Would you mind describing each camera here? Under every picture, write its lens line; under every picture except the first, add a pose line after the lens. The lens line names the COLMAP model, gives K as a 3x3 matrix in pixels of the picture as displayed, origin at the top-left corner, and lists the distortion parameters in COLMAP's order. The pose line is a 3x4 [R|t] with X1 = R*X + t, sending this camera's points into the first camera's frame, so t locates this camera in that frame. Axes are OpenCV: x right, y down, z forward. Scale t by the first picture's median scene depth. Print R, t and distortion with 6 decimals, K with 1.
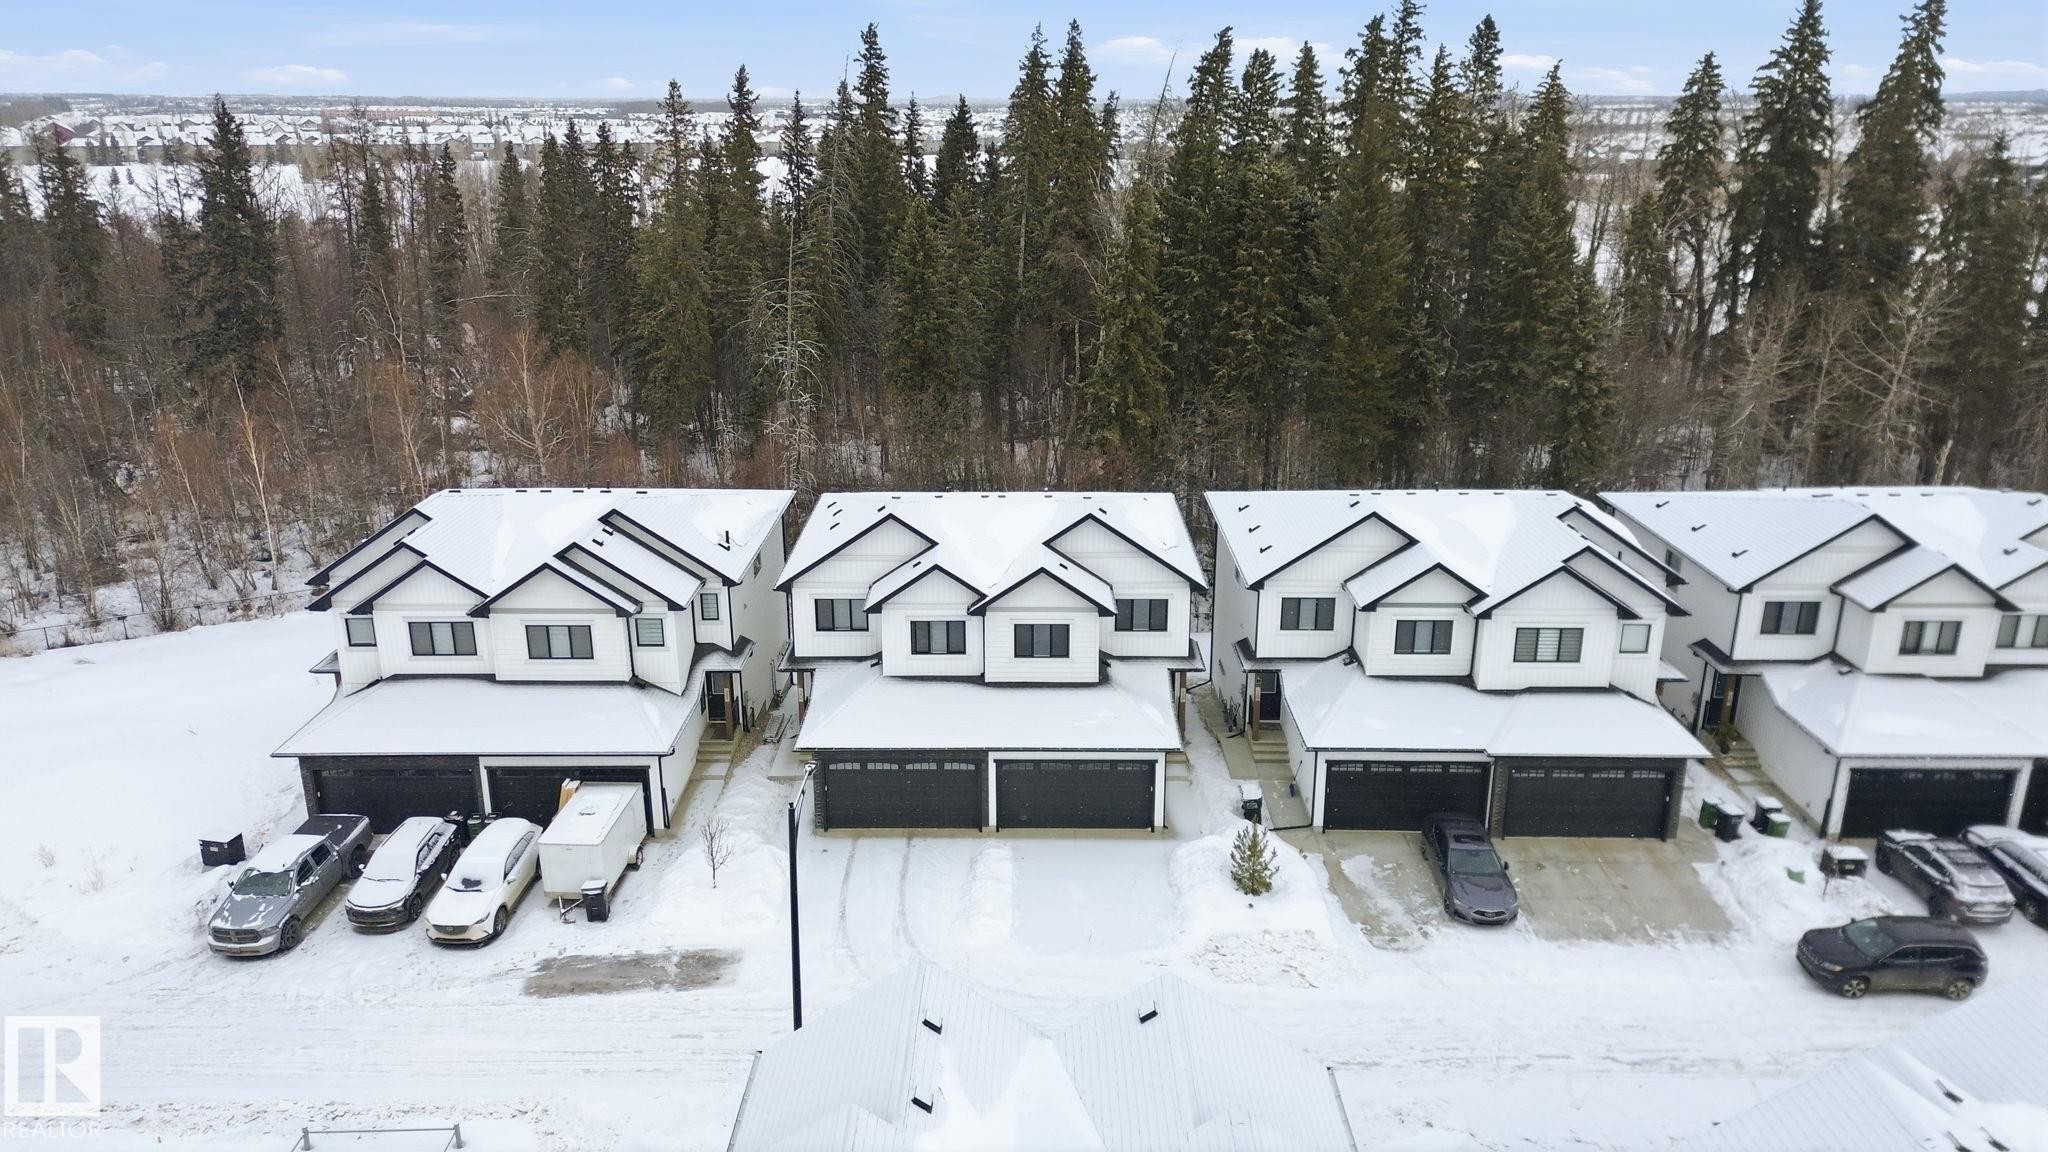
lens RADIAL K [[1428.5, 0, 1033.8], [0, 1428.5, 571.2], [0, 0, 1]] dist [0.062367, -0.025364]
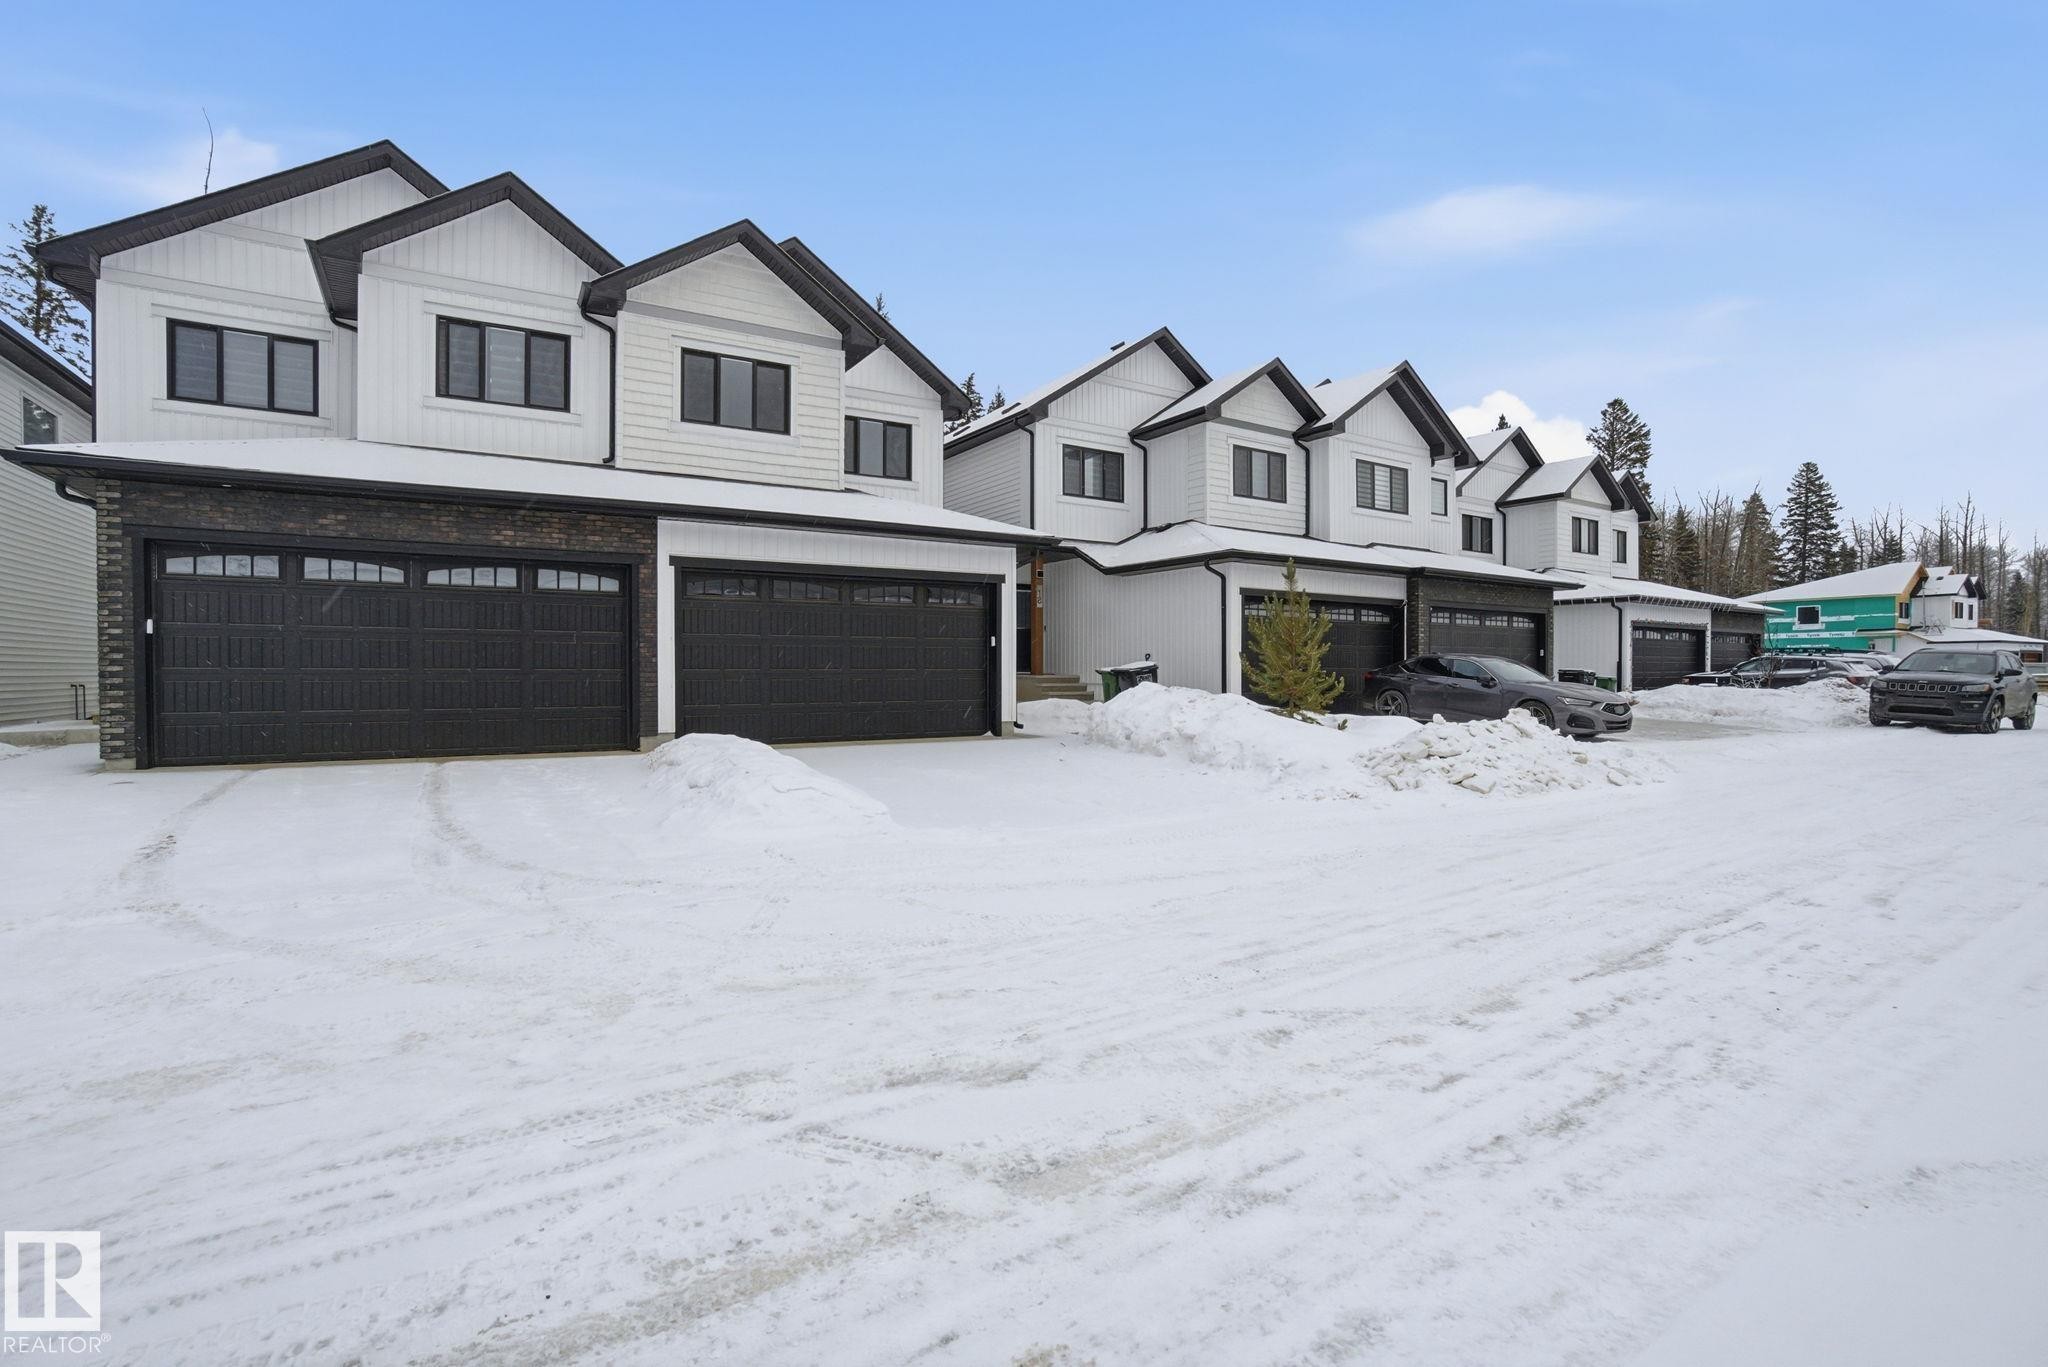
lens RADIAL K [[919.8, 0, 1010.2], [0, 919.8, 664.0], [0, 0, 1]] dist [-0.030938, 0.001065]
pose [[0.855511, -0.005216, 0.517758, -0.081030], [0.164372, 0.950962, -0.262018, 0.245174], [-0.491001, 0.309264, 0.814416, 0.729718]]
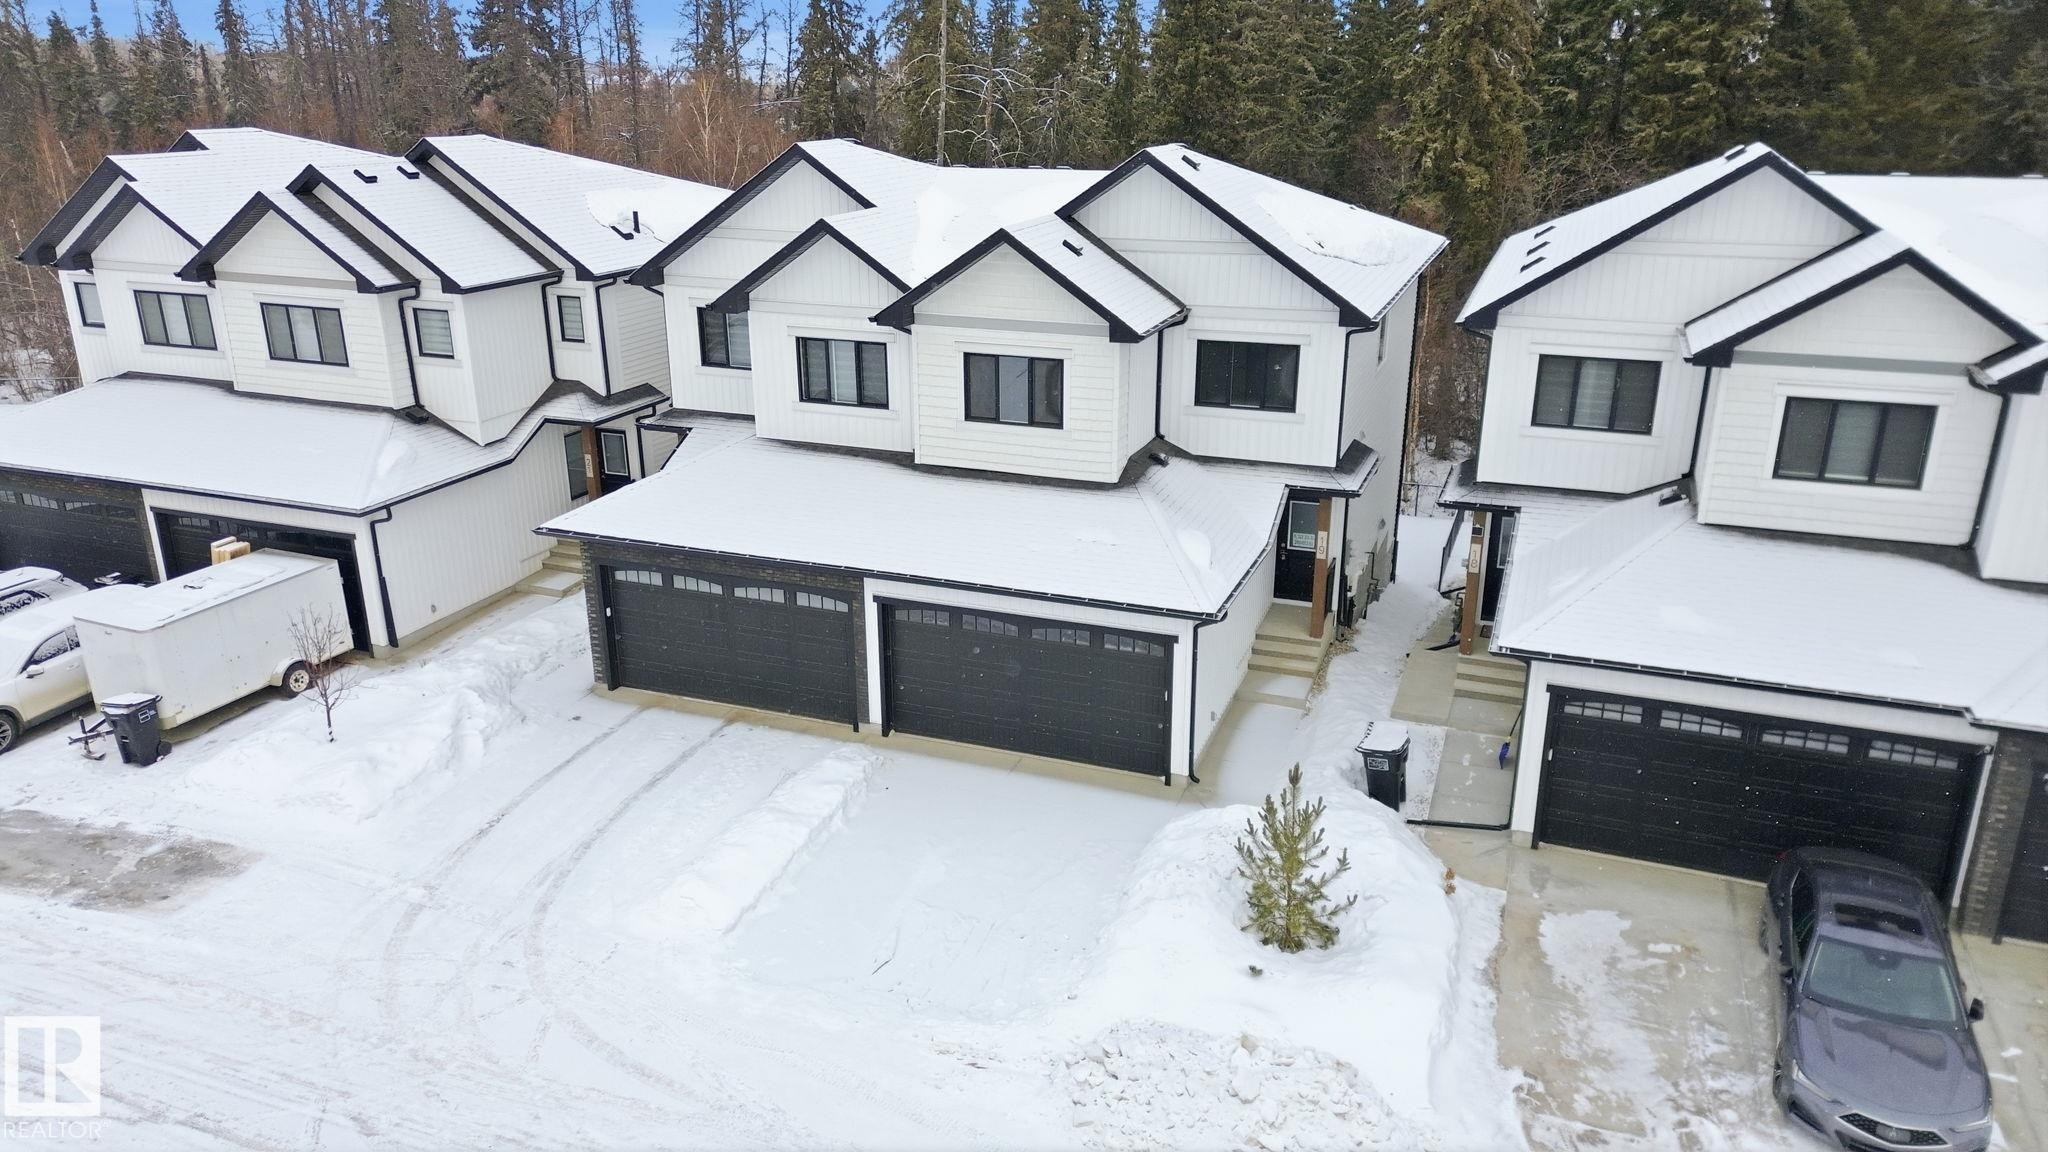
lens RADIAL K [[1428.5, 0, 1027.9], [0, 1428.5, 587.6], [0, 0, 1]] dist [0.062367, -0.025364]
pose [[0.933242, 0.117317, -0.339553, 0.198645], [-0.107990, 0.993073, 0.046304, 0.097259], [0.342633, -0.006545, 0.939447, 0.521225]]
